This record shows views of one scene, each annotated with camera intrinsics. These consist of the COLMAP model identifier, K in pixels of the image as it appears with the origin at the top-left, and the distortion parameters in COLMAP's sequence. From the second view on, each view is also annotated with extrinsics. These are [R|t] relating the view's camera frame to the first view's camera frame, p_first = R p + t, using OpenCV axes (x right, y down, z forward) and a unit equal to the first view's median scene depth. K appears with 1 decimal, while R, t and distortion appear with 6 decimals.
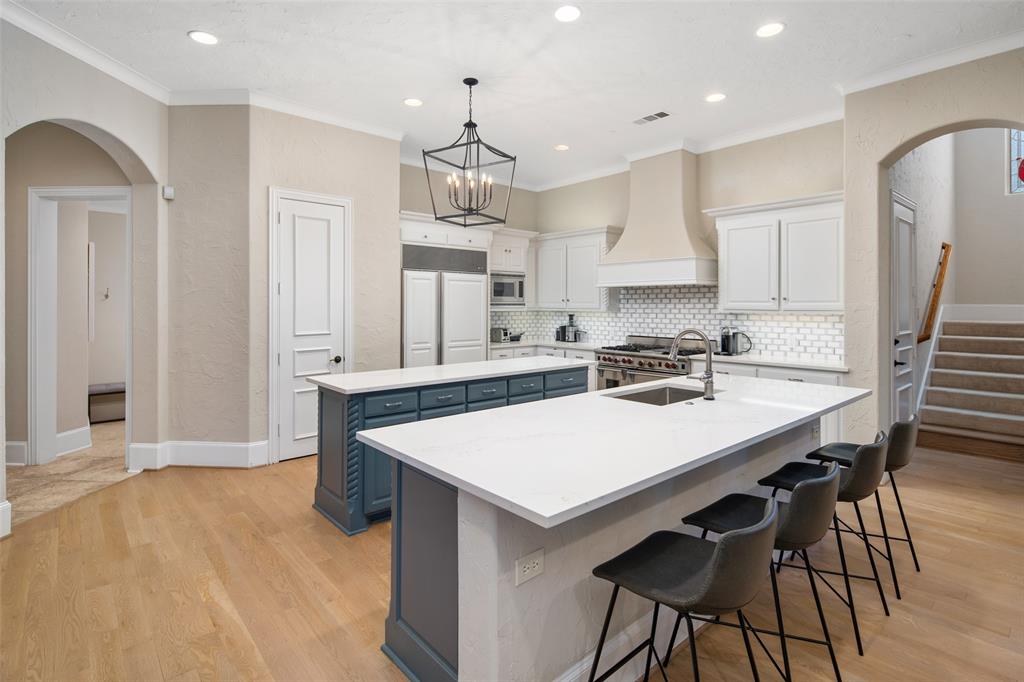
lens RADIAL K [[503.9, 0, 489.7], [0, 503.9, 303.1], [0, 0, 1]] dist [0.013400, 0.000476]
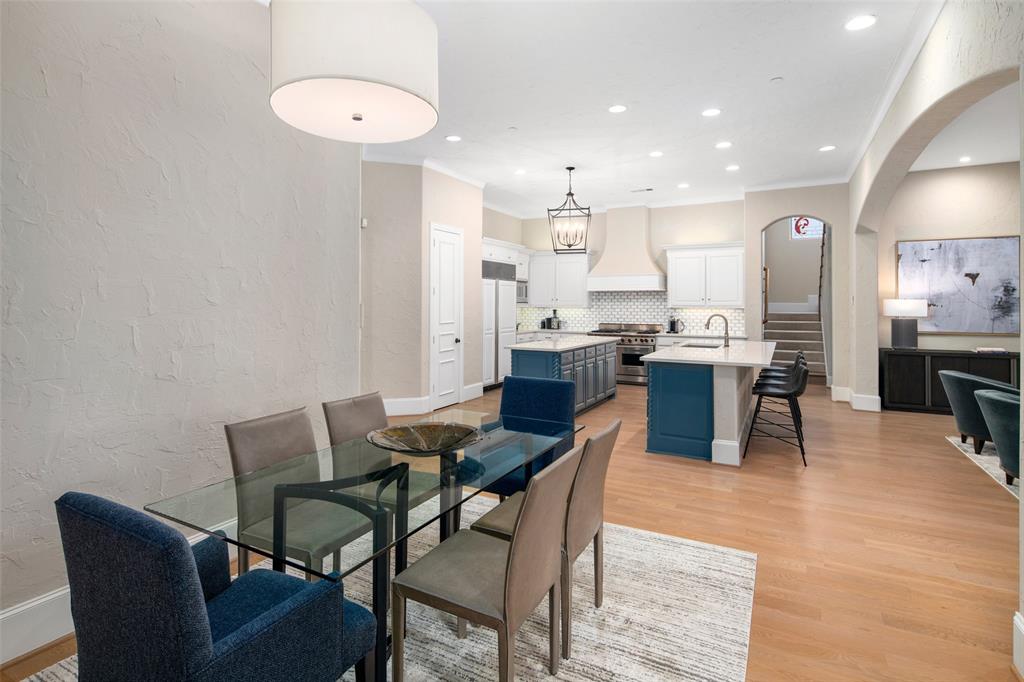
lens RADIAL K [[503.9, 0, 506.4], [0, 503.9, 303.2], [0, 0, 1]] dist [0.013400, 0.000476]
pose [[0.940752, -0.000121, 0.339095, -0.589878], [-0.001399, 0.999990, 0.004238, -0.001385], [-0.339092, -0.004461, 0.940743, -0.362524]]
